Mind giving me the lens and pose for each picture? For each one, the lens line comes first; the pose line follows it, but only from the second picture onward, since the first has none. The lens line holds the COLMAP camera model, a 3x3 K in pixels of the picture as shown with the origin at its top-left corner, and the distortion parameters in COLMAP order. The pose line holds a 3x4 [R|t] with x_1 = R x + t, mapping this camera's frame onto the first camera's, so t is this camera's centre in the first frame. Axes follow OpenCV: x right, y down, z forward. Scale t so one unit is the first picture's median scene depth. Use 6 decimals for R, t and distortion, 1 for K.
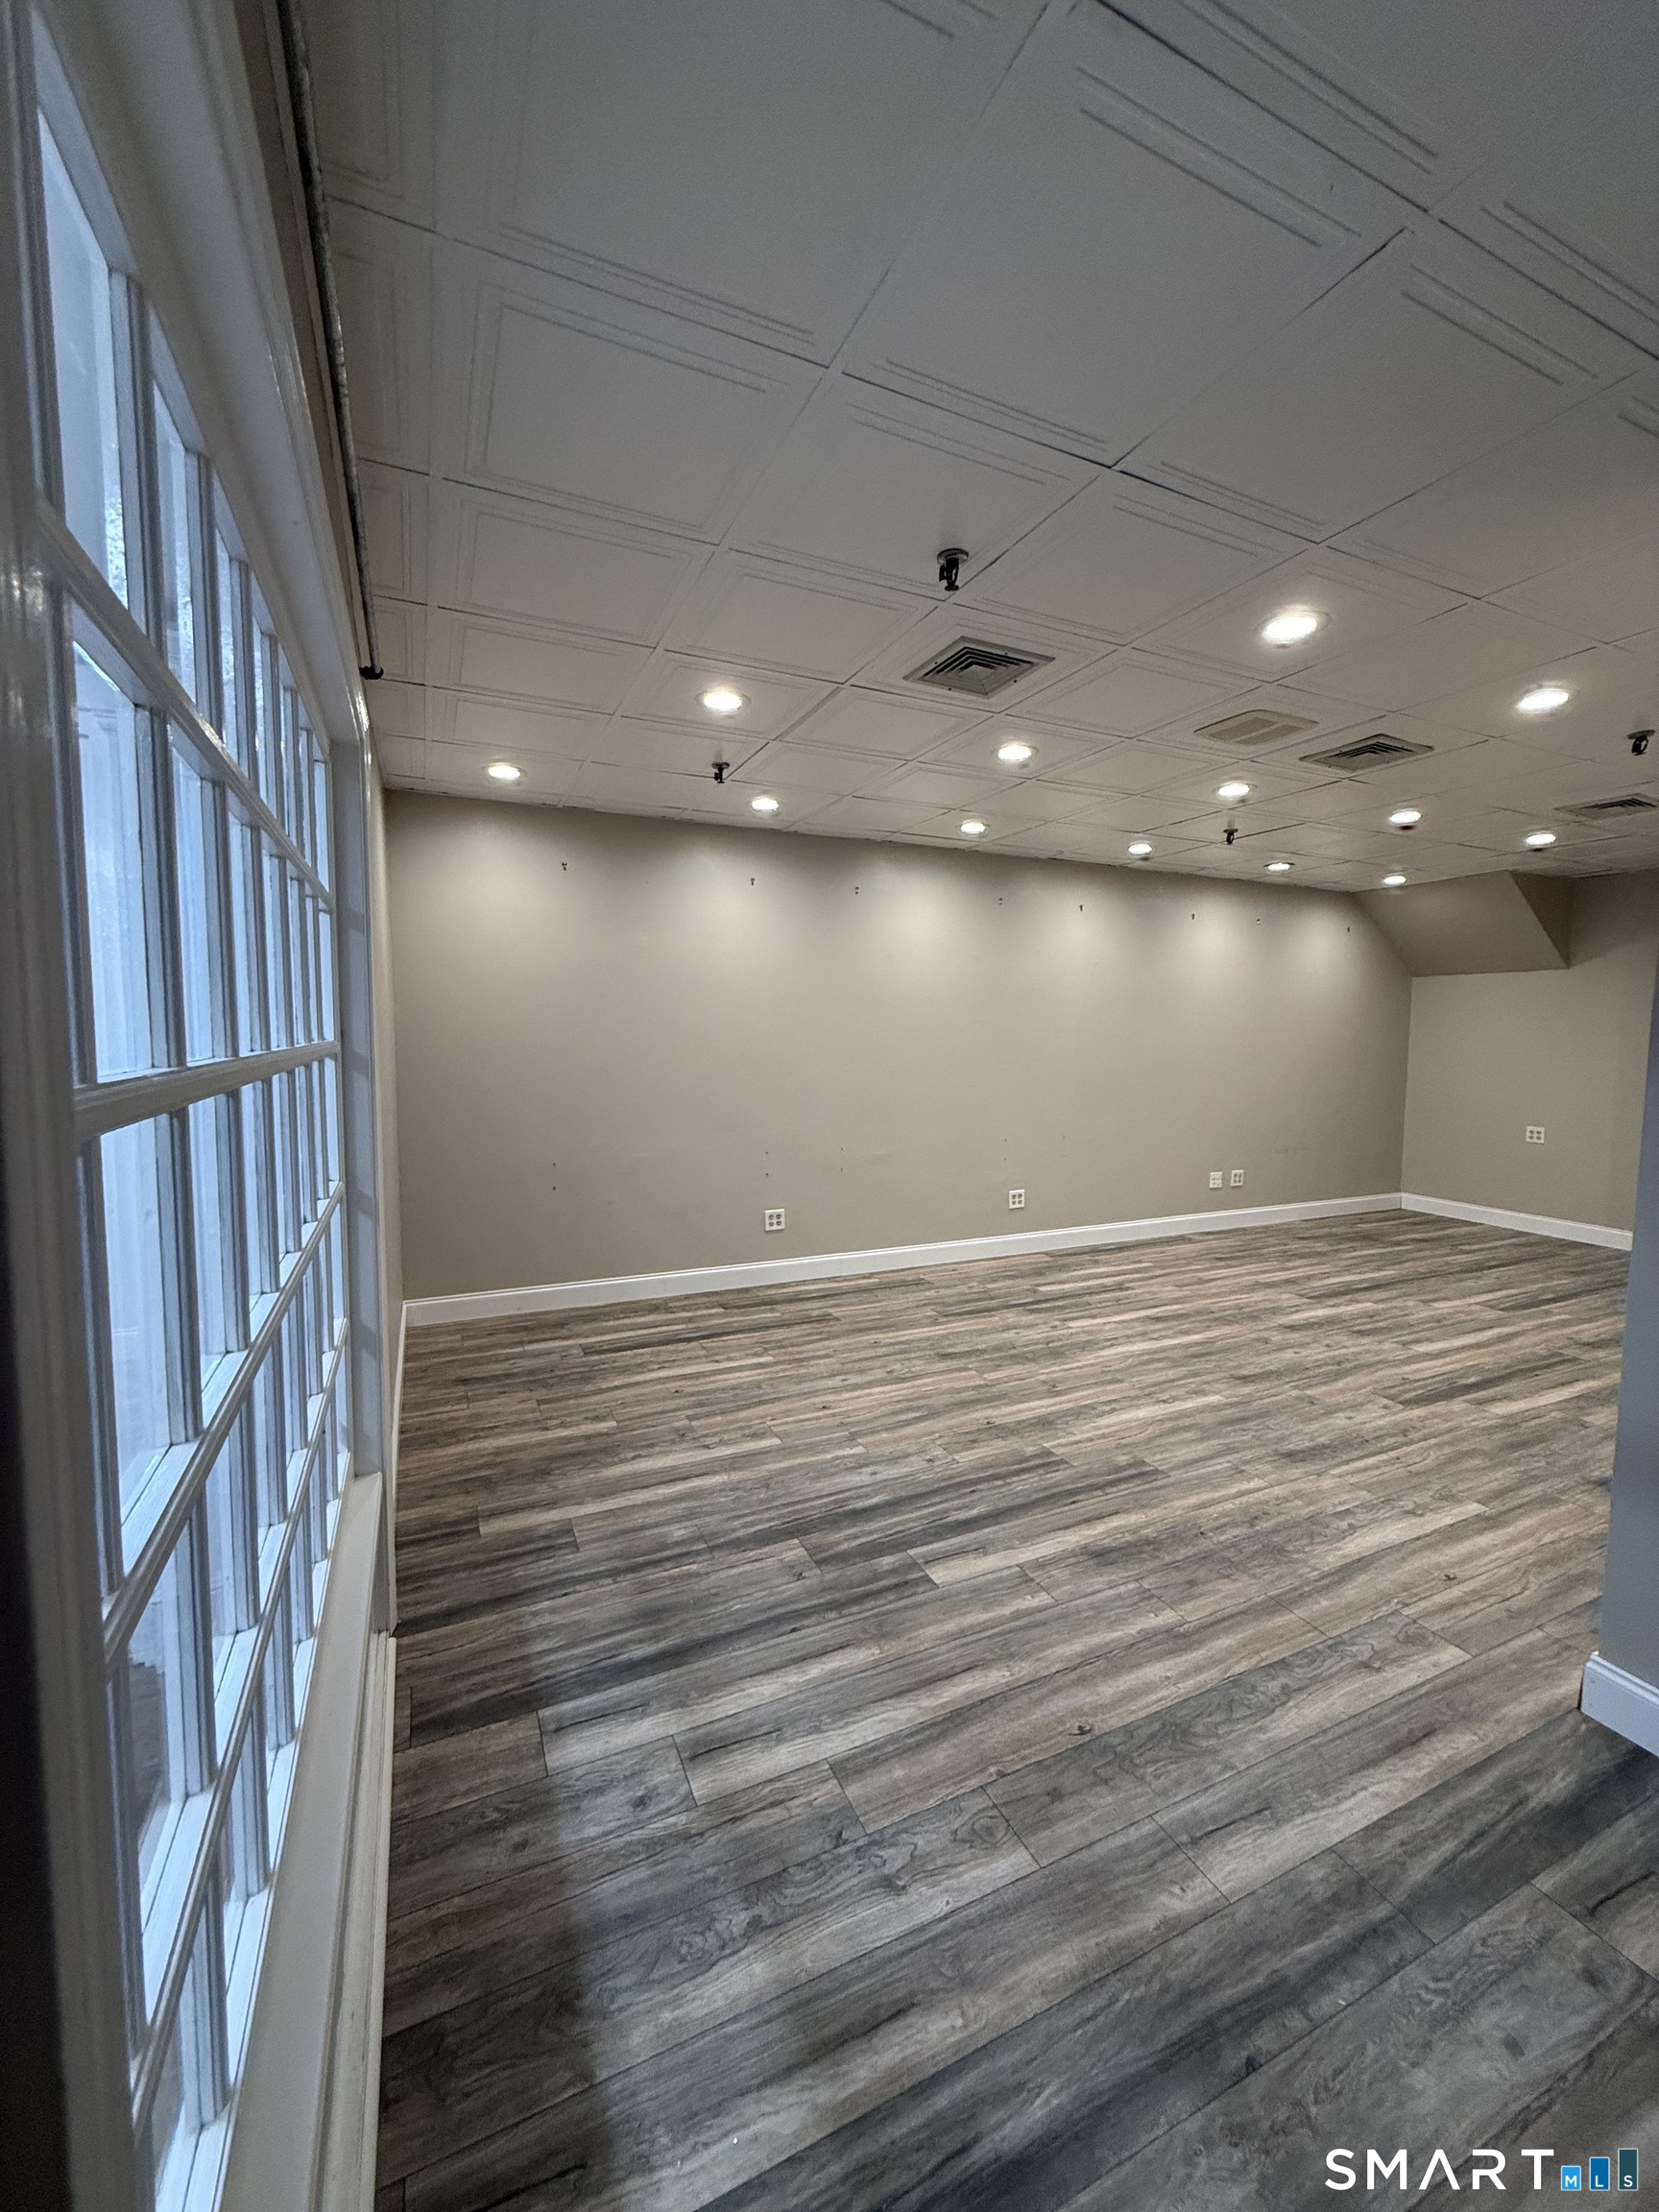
lens RADIAL K [[880.2, 0, 827.9], [0, 880.2, 1103.5], [0, 0, 1]] dist [-0.000271, 0.000025]
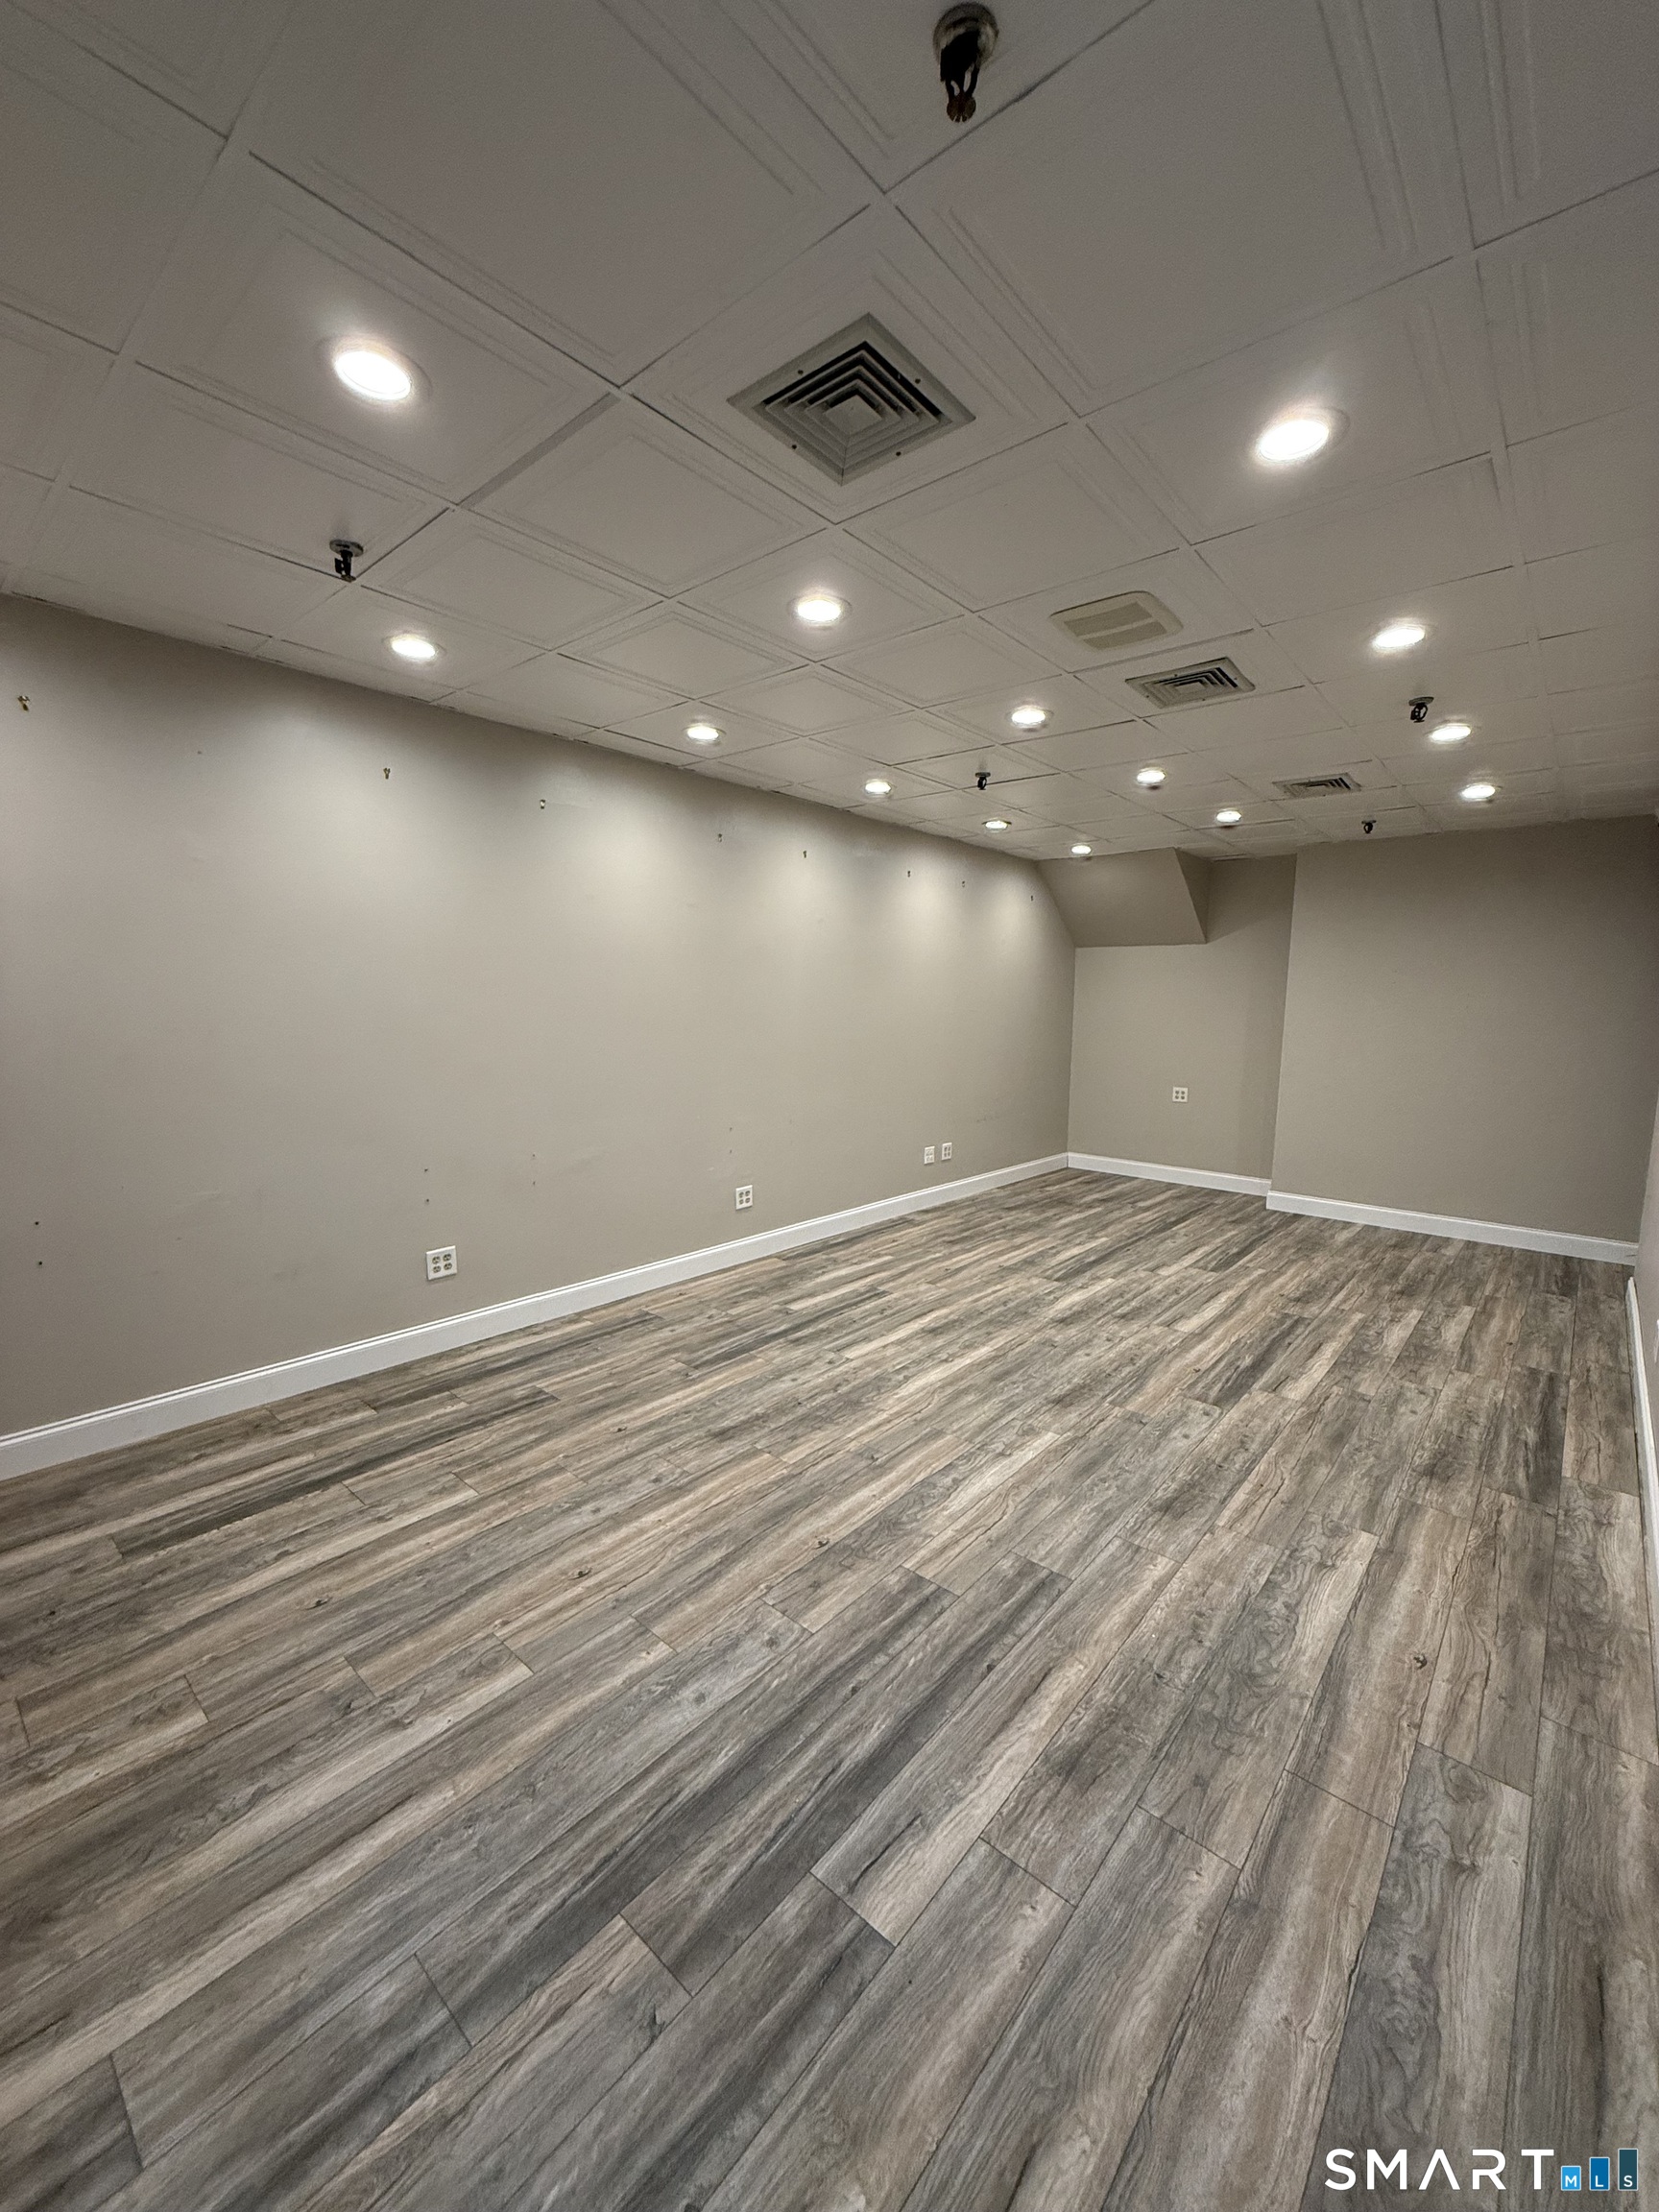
lens RADIAL K [[880.2, 0, 829.2], [0, 880.2, 1103.0], [0, 0, 1]] dist [-0.000271, 0.000025]
pose [[0.911081, -0.041893, 0.410092, -0.084103], [0.024784, 0.998590, 0.046951, -0.030115], [-0.411481, -0.032613, 0.910835, 0.313938]]
